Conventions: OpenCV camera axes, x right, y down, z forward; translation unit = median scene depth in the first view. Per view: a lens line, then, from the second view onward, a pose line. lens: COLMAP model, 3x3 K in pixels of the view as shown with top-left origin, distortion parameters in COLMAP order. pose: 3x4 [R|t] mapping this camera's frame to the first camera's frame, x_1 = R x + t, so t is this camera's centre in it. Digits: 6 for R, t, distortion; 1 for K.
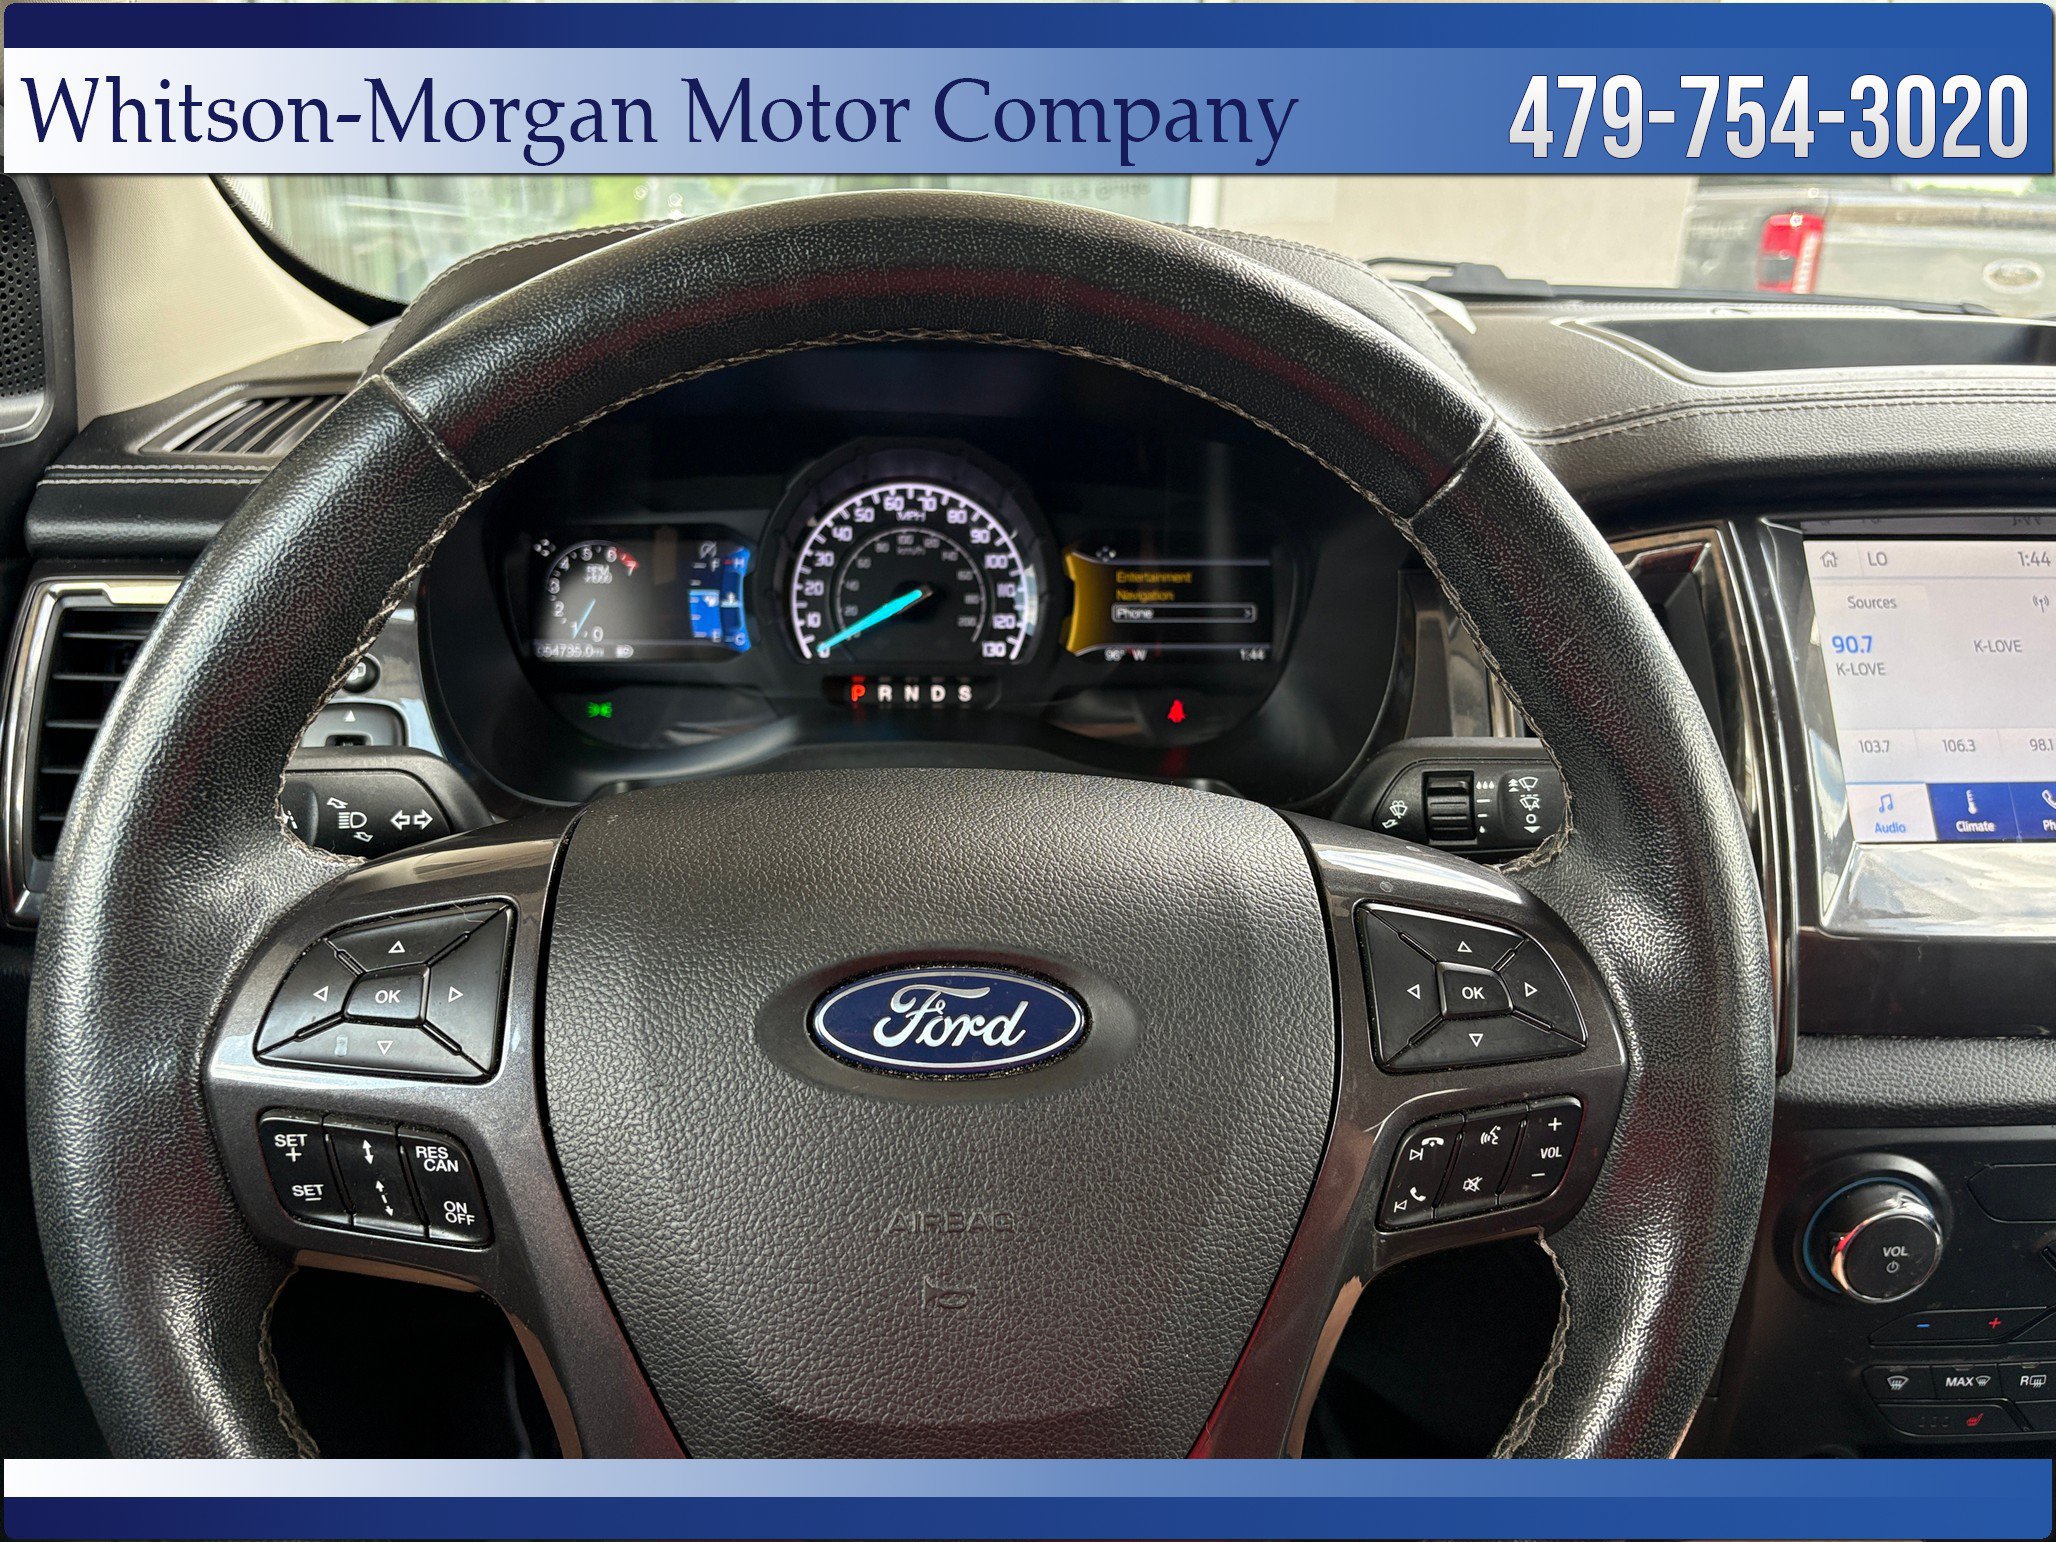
lens RADIAL K [[1561.4, 0, 1038.9], [0, 1561.4, 768.3], [0, 0, 1]] dist [0.028794, -0.026938]
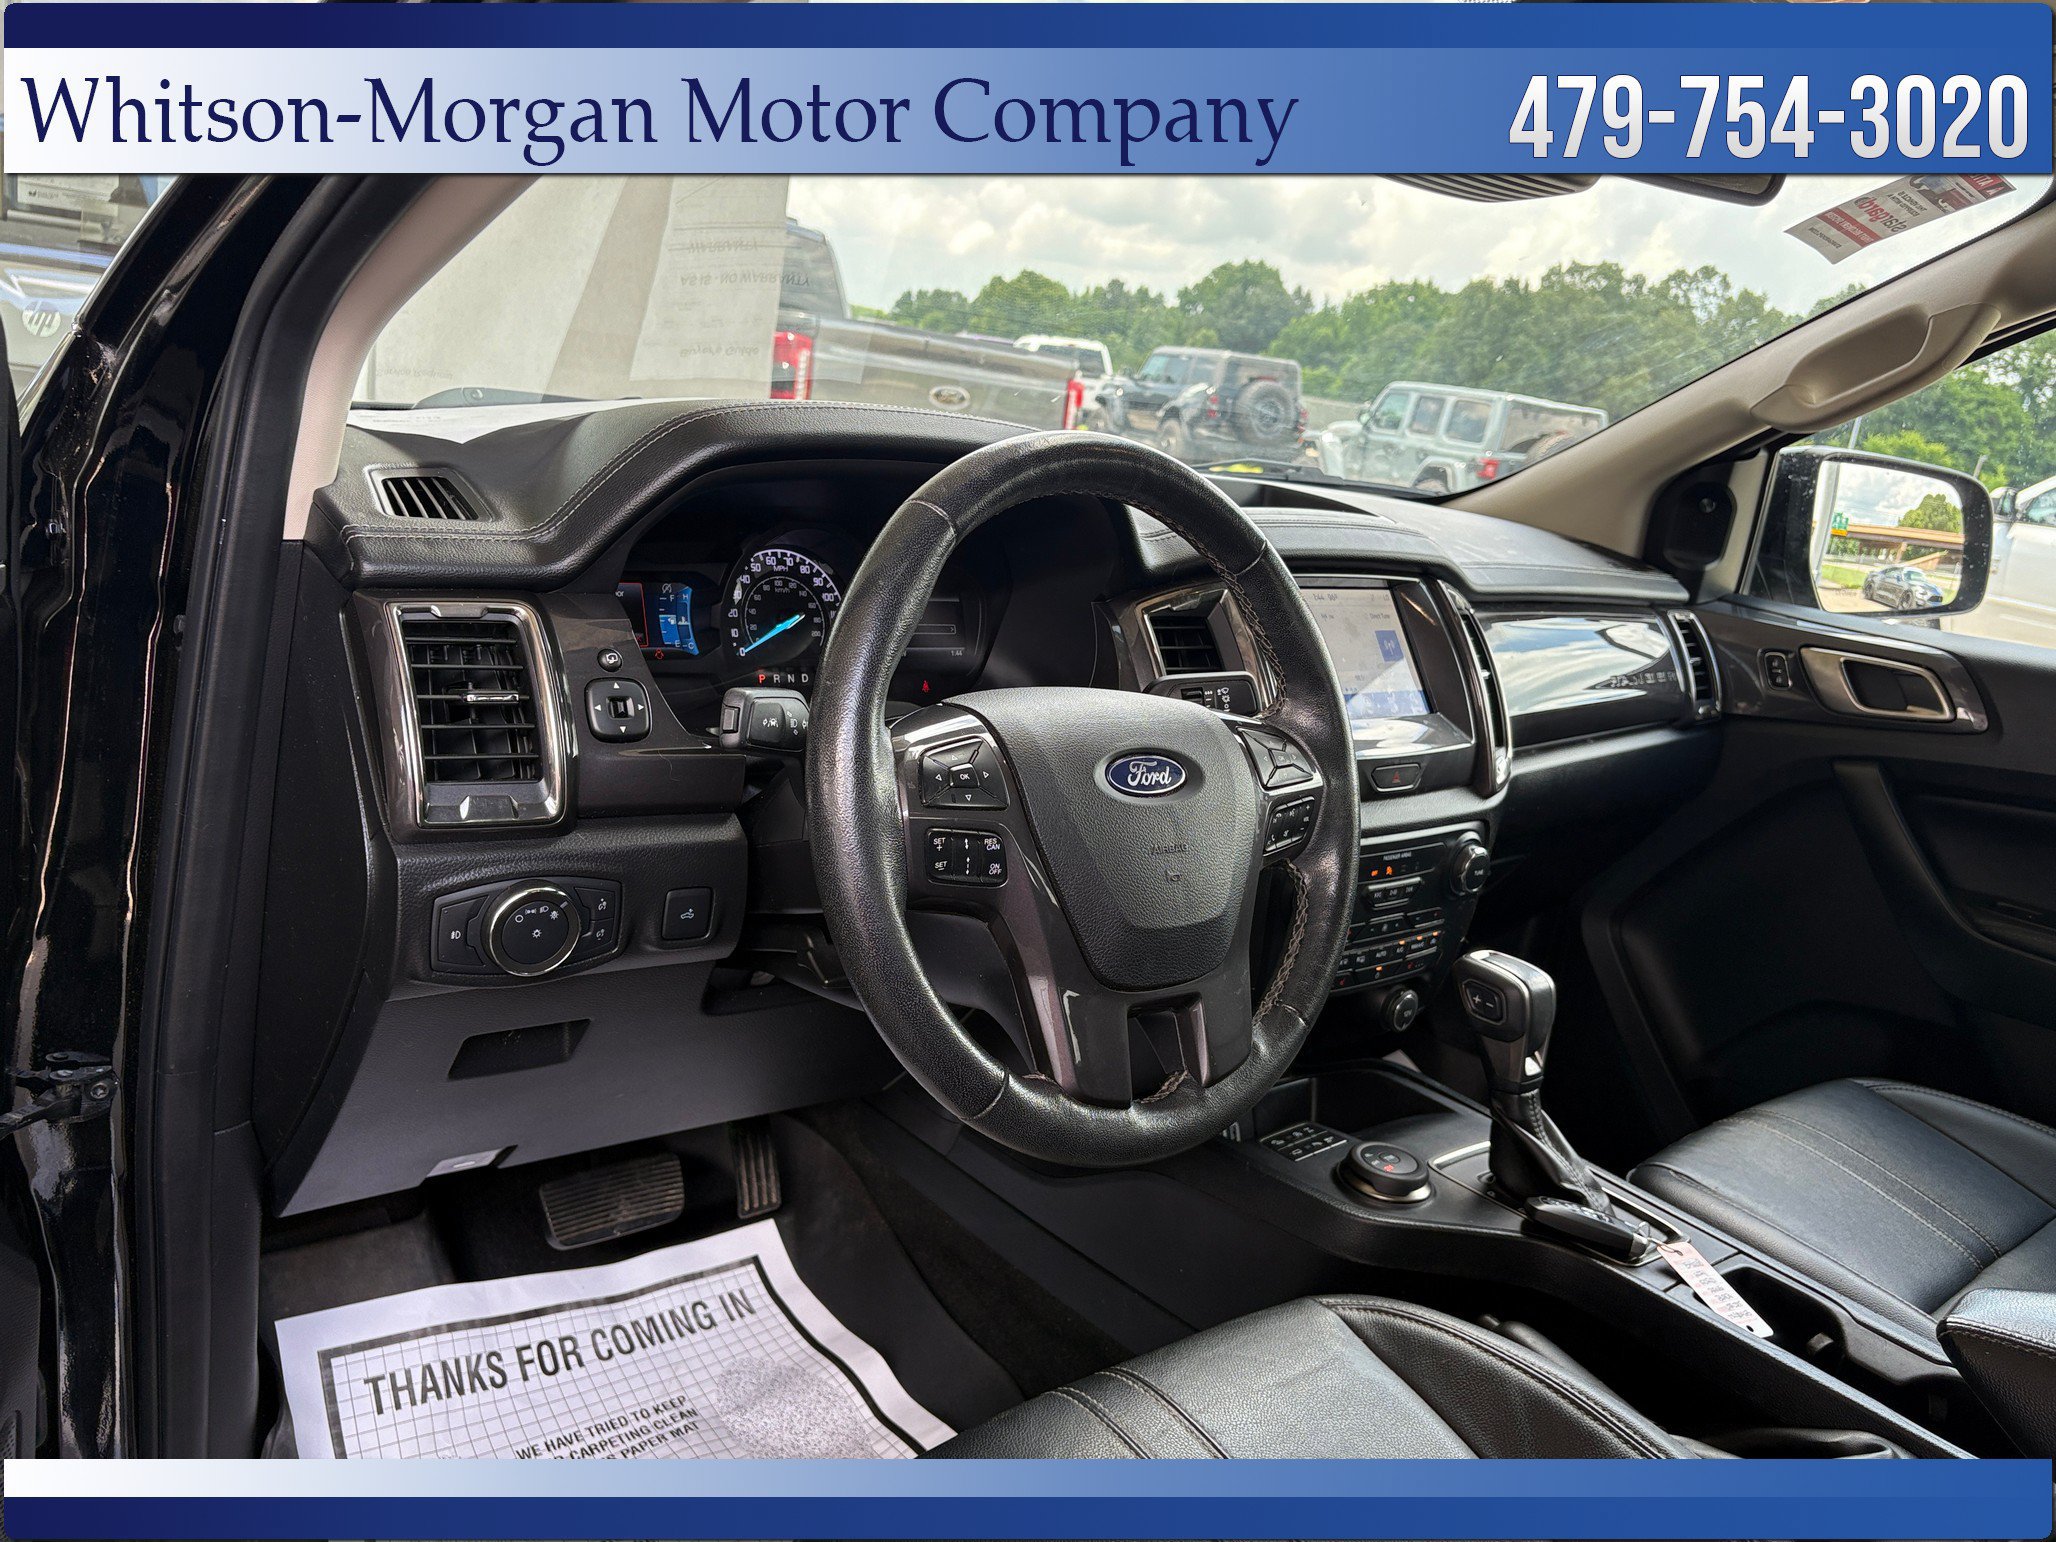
lens RADIAL K [[1561.4, 0, 1013.4], [0, 1561.4, 758.3], [0, 0, 1]] dist [0.028794, -0.026938]
pose [[0.815494, -0.052675, 0.576364, -0.825139], [0.079291, 0.996628, -0.021104, 0.086289], [-0.573309, 0.062910, 0.816921, -0.441621]]
